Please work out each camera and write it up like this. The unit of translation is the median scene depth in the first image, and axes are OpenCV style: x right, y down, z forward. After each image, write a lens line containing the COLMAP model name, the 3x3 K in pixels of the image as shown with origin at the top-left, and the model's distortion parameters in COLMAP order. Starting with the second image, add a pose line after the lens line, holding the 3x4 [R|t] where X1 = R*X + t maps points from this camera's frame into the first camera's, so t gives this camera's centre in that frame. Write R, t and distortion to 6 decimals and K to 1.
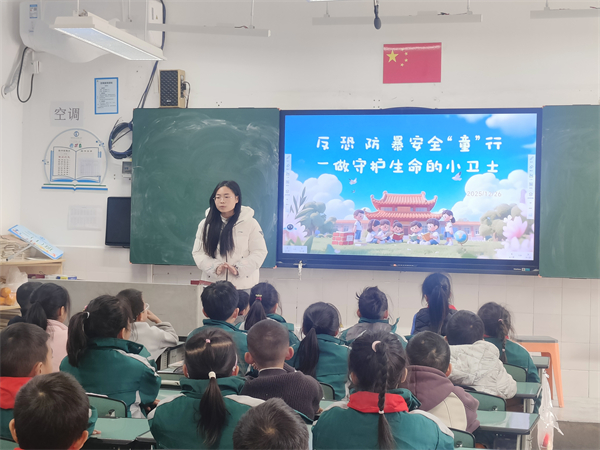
lens RADIAL K [[1043.9, 0, 300.0], [0, 1043.9, 224.5], [0, 0, 1]] dist [0.025300, 0.000000]
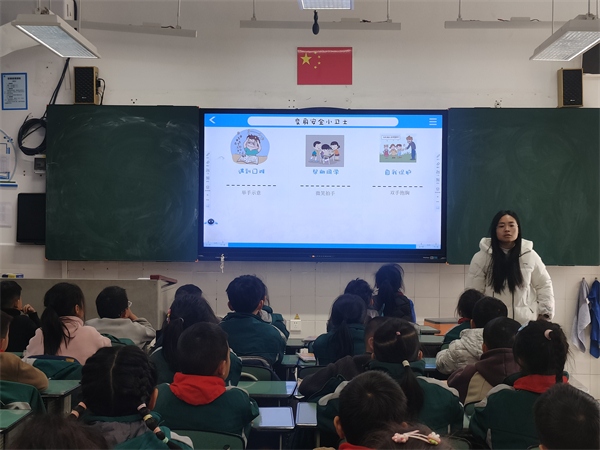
lens RADIAL K [[1017.7, 0, 300.0], [0, 1017.7, 226.0], [0, 0, 1]] dist [0.018432, 0.000000]
pose [[0.974118, -0.014295, 0.225587, -0.152050], [0.011602, 0.999845, 0.013257, -0.005604], [-0.225742, -0.010296, 0.974133, -0.003762]]
